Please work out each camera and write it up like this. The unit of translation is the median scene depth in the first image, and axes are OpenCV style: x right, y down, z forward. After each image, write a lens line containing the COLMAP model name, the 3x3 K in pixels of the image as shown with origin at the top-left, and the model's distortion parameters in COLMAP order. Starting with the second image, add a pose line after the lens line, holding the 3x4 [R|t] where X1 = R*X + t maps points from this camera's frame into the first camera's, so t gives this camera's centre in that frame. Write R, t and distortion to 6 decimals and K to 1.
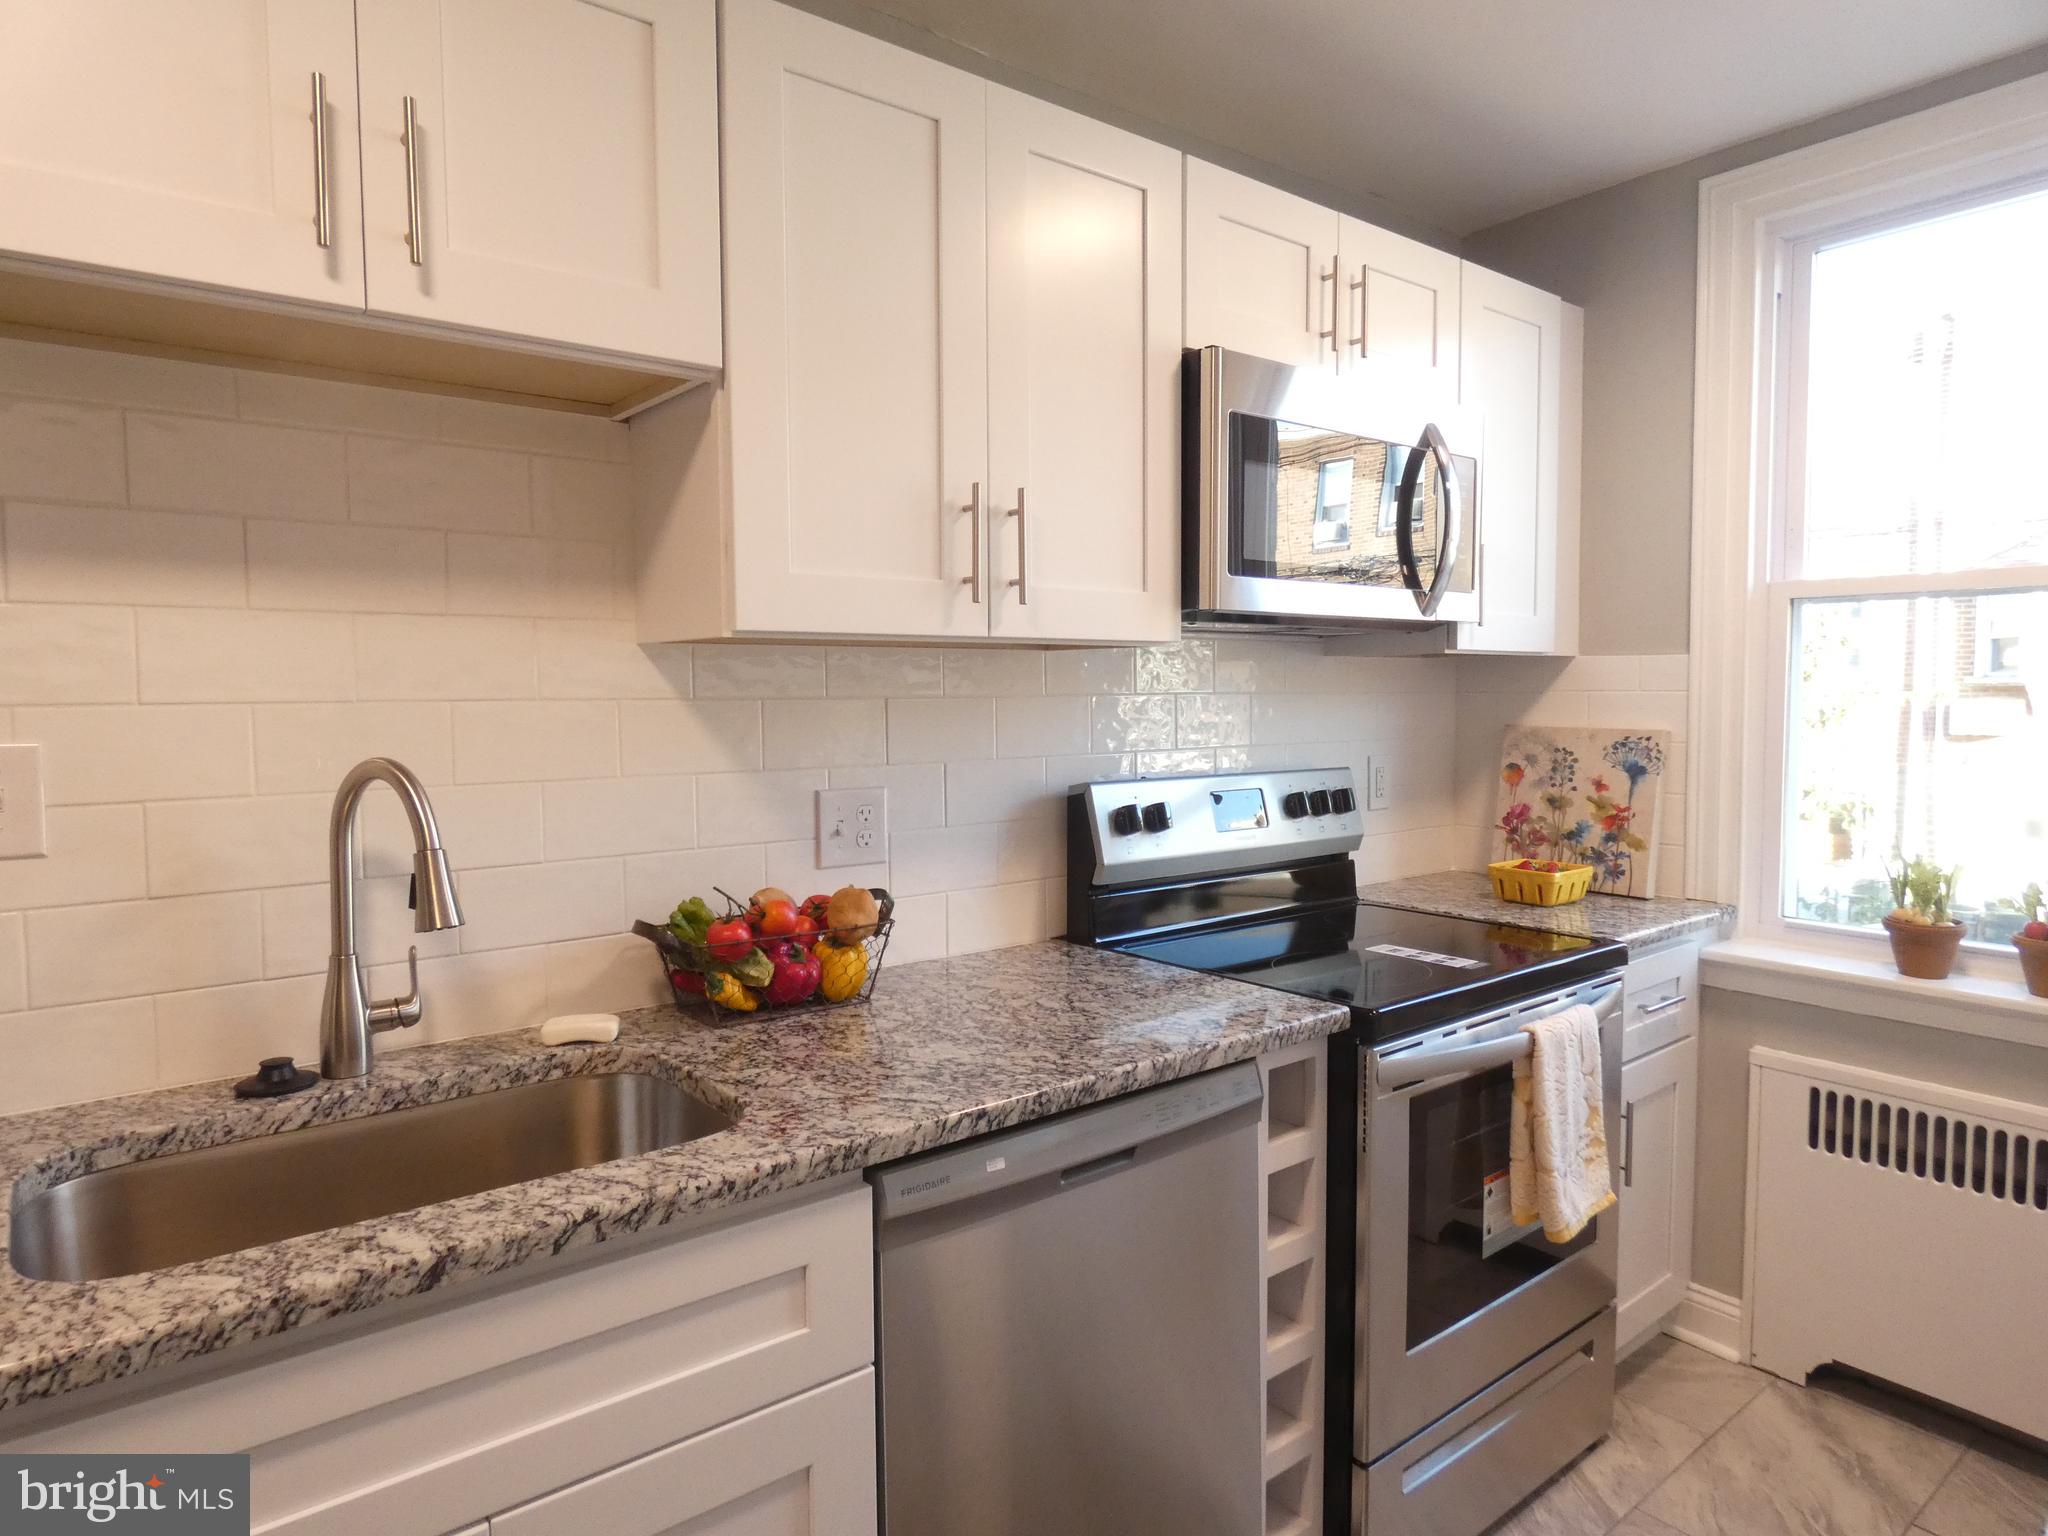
lens RADIAL K [[1227.4, 0, 1018.4], [0, 1227.4, 766.1], [0, 0, 1]] dist [0.000693, -0.001295]
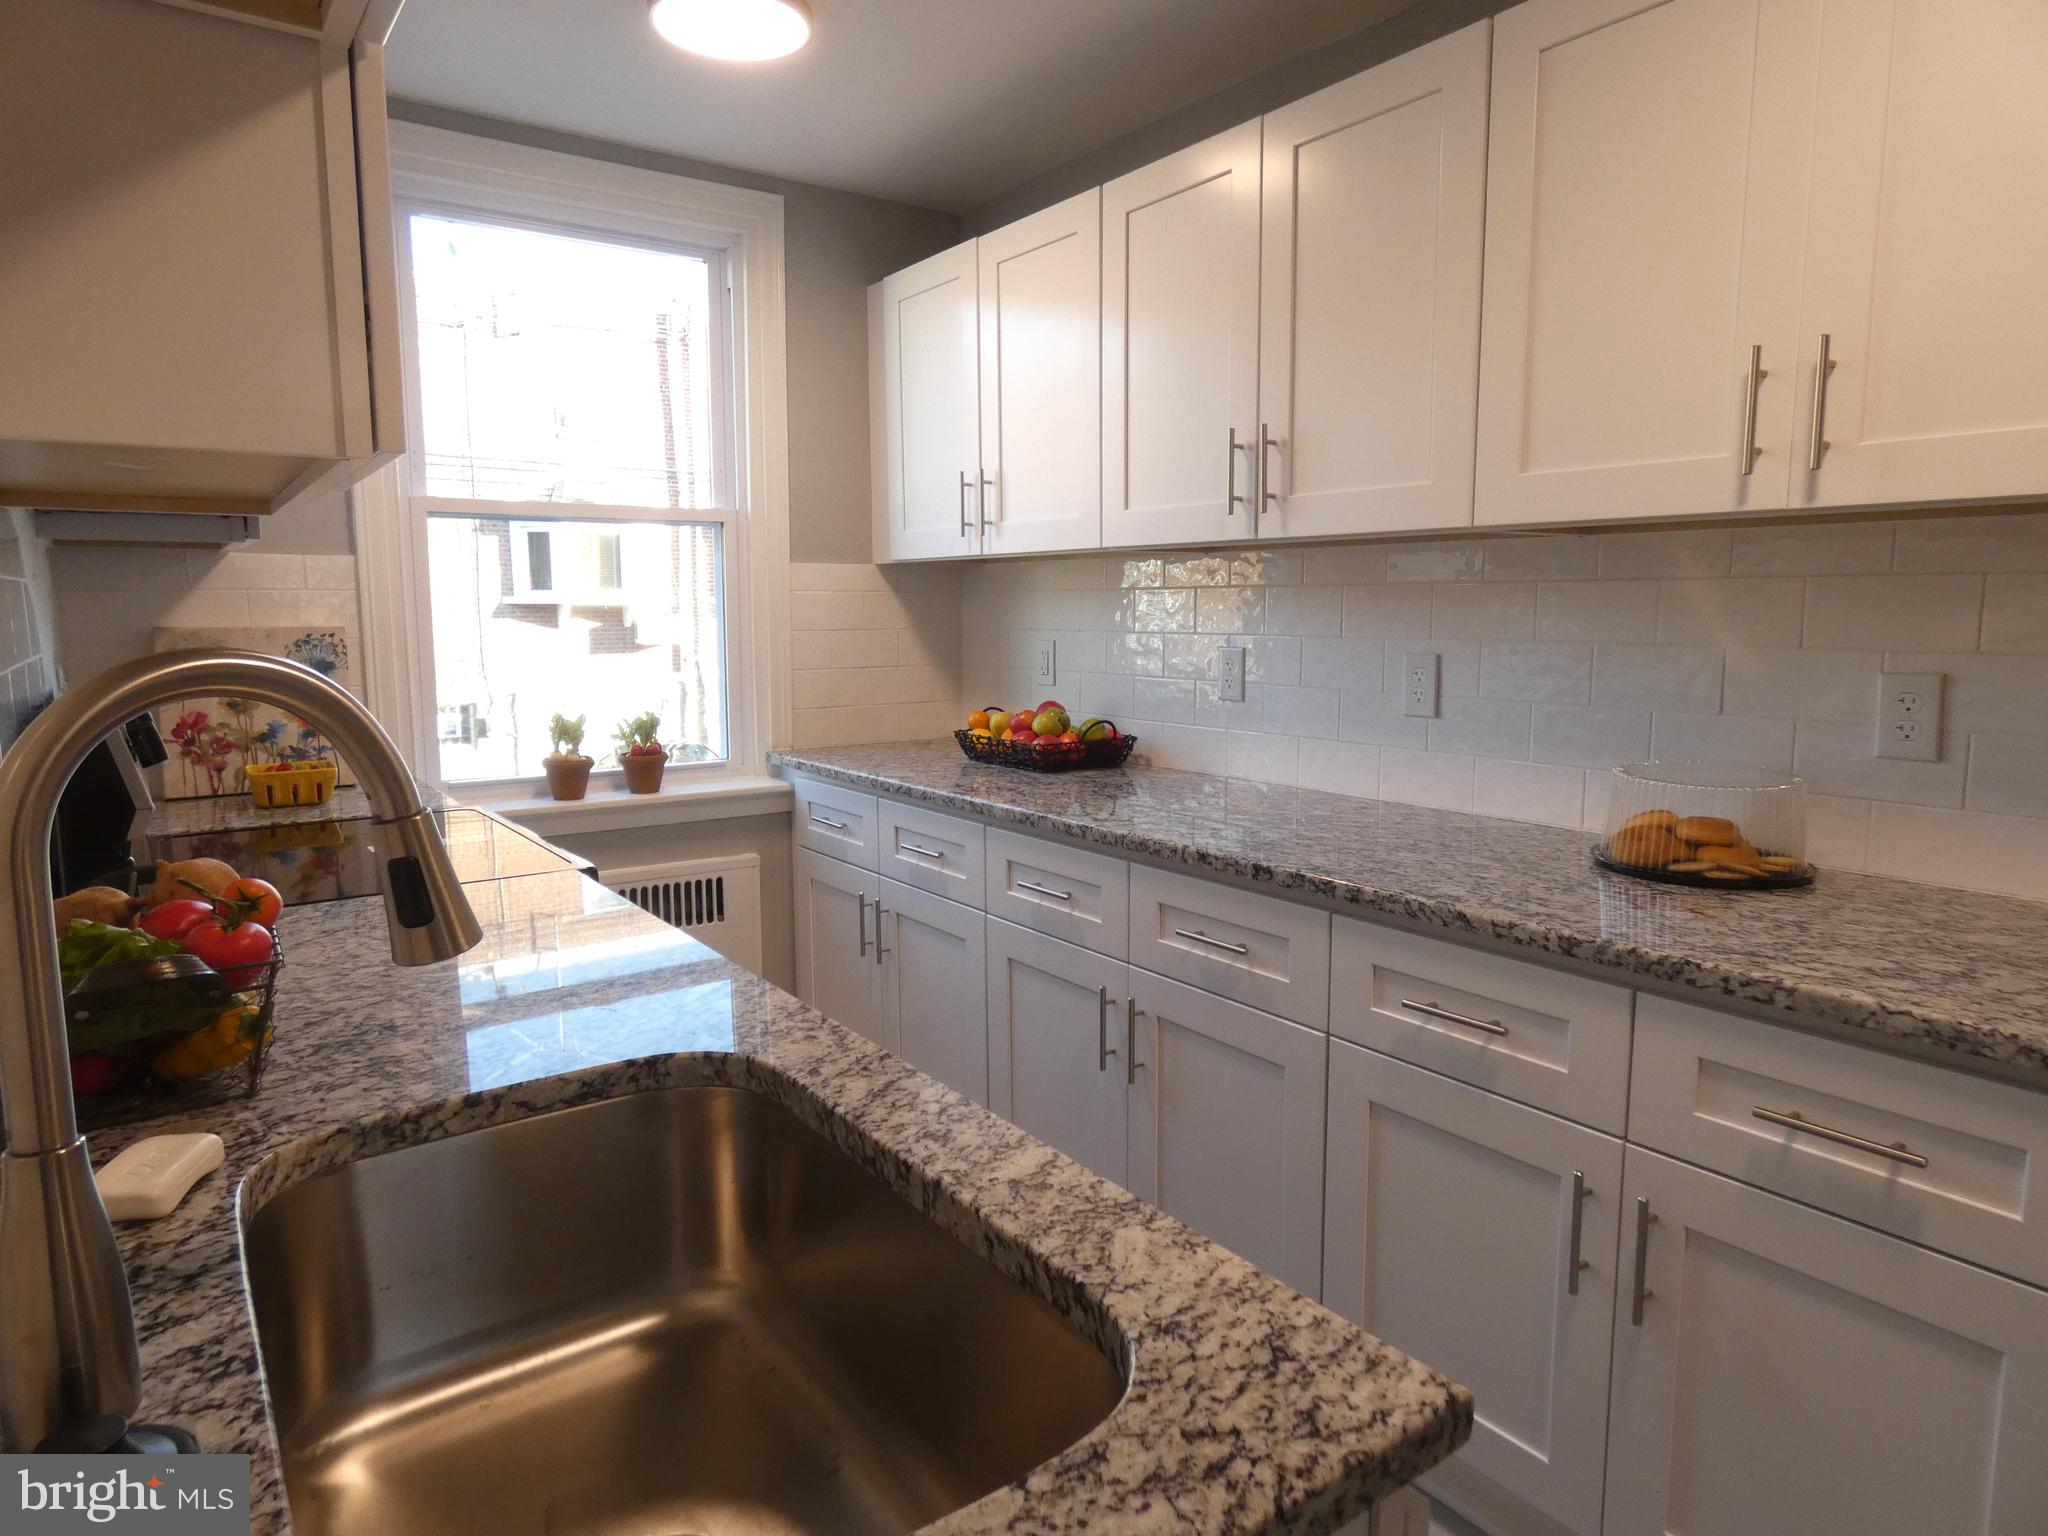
lens RADIAL K [[1227.4, 0, 1014.9], [0, 1227.4, 757.1], [0, 0, 1]] dist [0.000693, -0.001295]
pose [[0.051605, -0.117123, 0.991776, -0.729156], [0.067123, 0.991260, 0.113569, 0.001291], [-0.996409, 0.060710, 0.059016, 0.513830]]
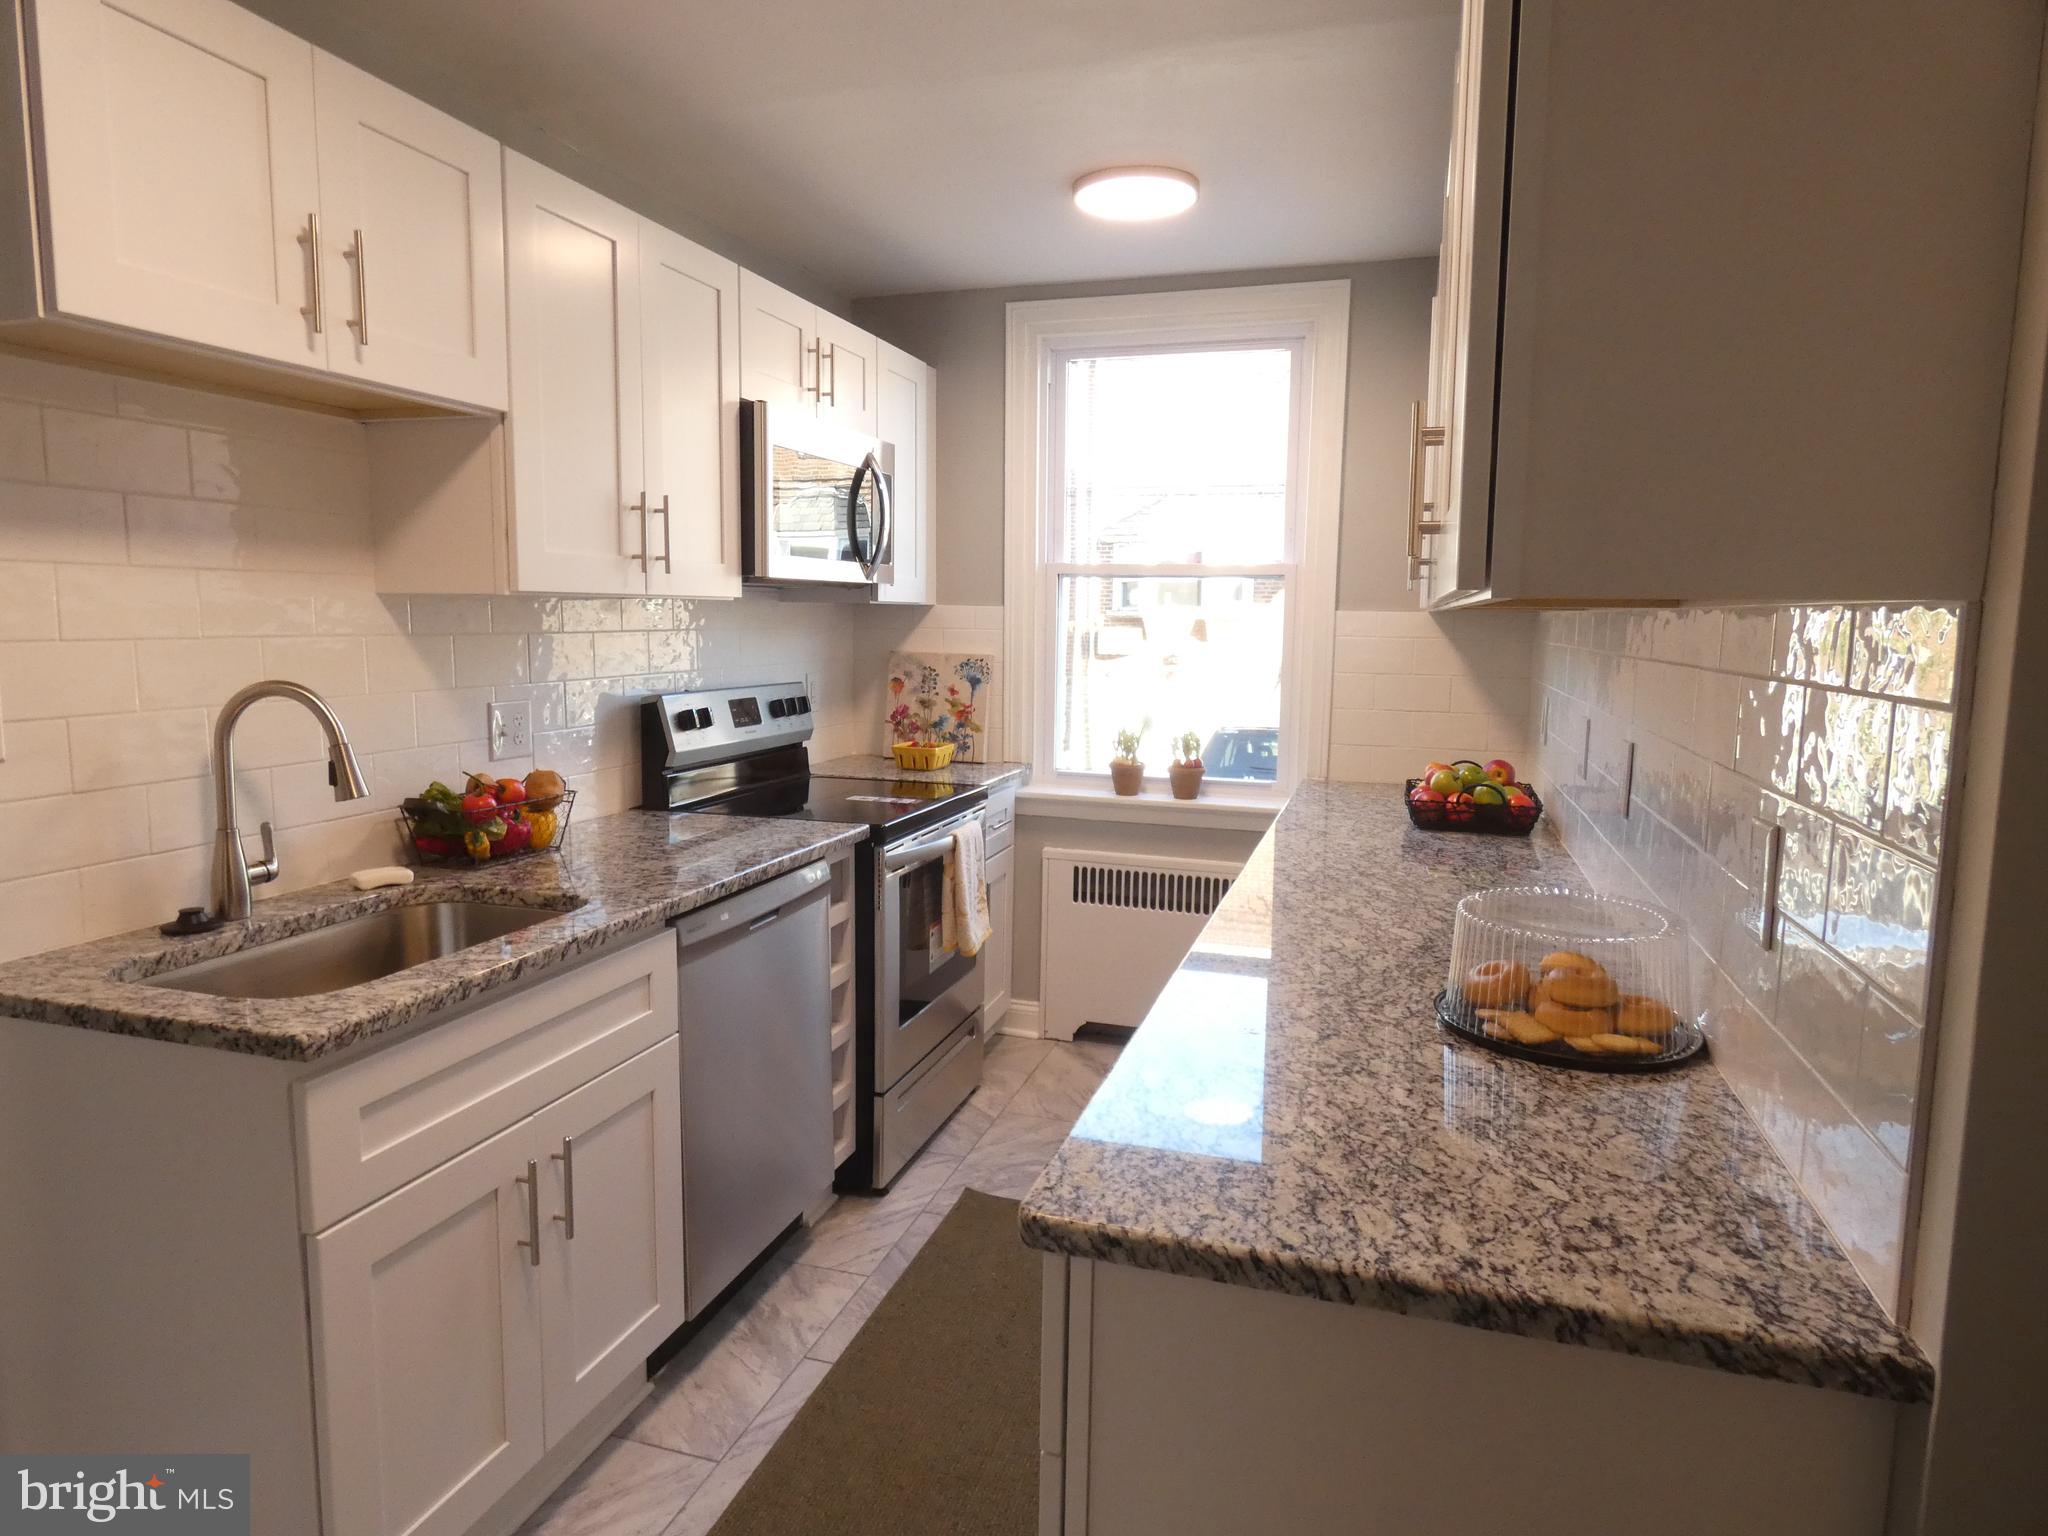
lens RADIAL K [[1227.4, 0, 1012.2], [0, 1227.4, 762.4], [0, 0, 1]] dist [0.000693, -0.001295]
pose [[0.832969, -0.049503, 0.551101, -0.453045], [0.014957, 0.997640, 0.067007, 0.003899], [-0.553118, -0.047572, 0.831744, -0.458225]]
